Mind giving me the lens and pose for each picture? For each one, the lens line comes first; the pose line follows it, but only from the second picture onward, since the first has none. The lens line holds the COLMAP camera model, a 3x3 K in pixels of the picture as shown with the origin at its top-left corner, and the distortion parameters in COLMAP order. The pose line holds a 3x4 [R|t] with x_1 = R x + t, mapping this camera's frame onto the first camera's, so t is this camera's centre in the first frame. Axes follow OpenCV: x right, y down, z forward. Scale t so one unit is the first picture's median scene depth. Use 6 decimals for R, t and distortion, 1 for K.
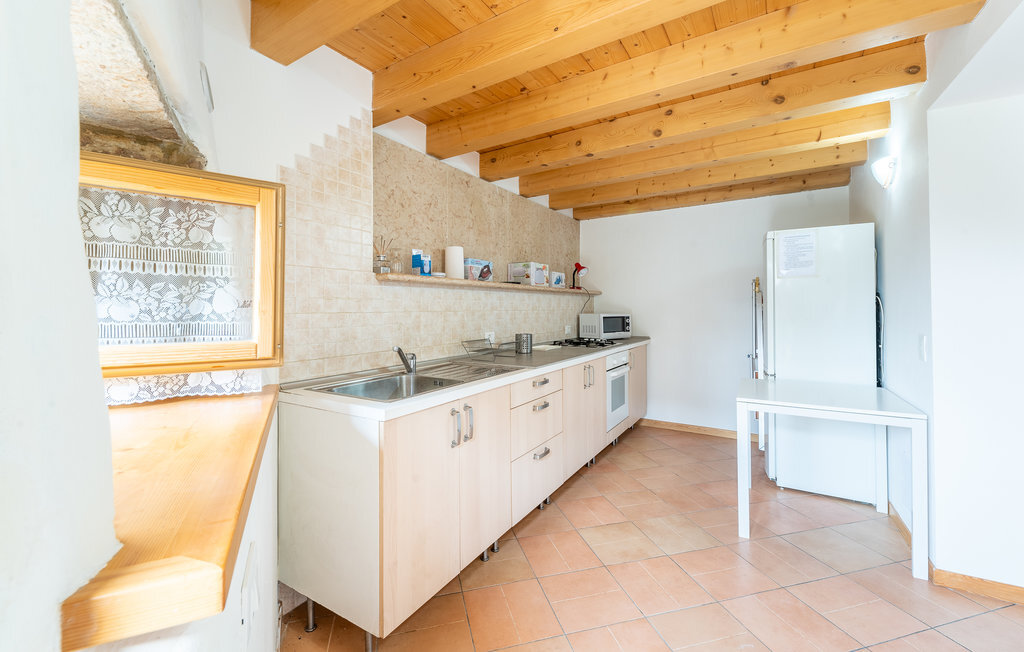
lens RADIAL K [[415.4, 0, 508.3], [0, 415.4, 294.7], [0, 0, 1]] dist [0.000668, -0.000191]
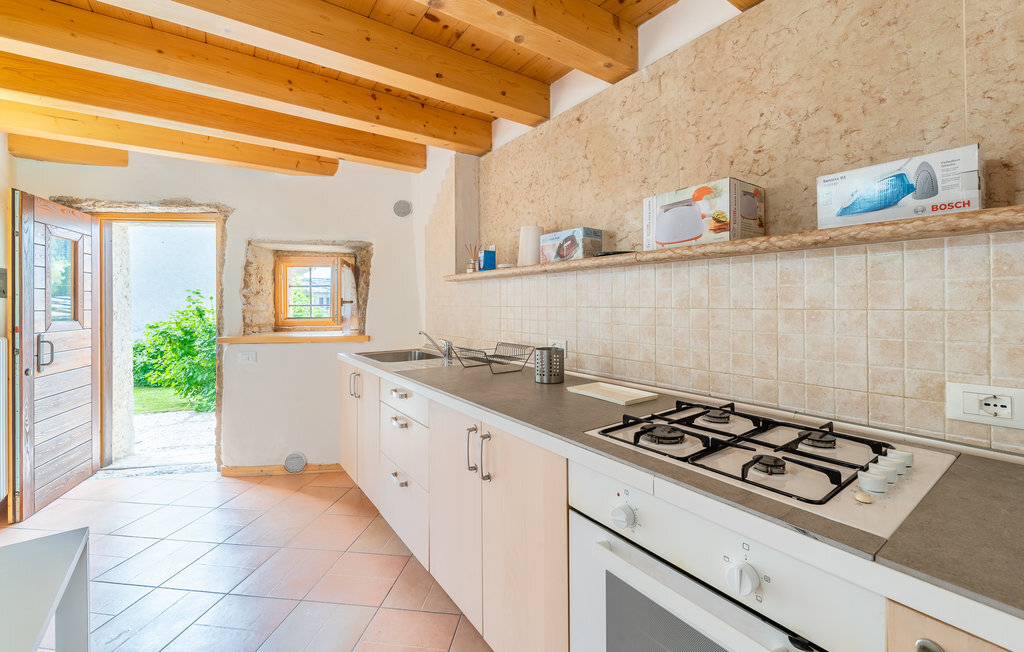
lens RADIAL K [[415.4, 0, 508.3], [0, 415.4, 294.7], [0, 0, 1]] dist [0.000668, -0.000191]
pose [[-0.387161, -0.014240, -0.921902, 0.578770], [0.027505, 0.999257, -0.026986, 0.034440], [0.921602, -0.035805, -0.386482, 1.165878]]
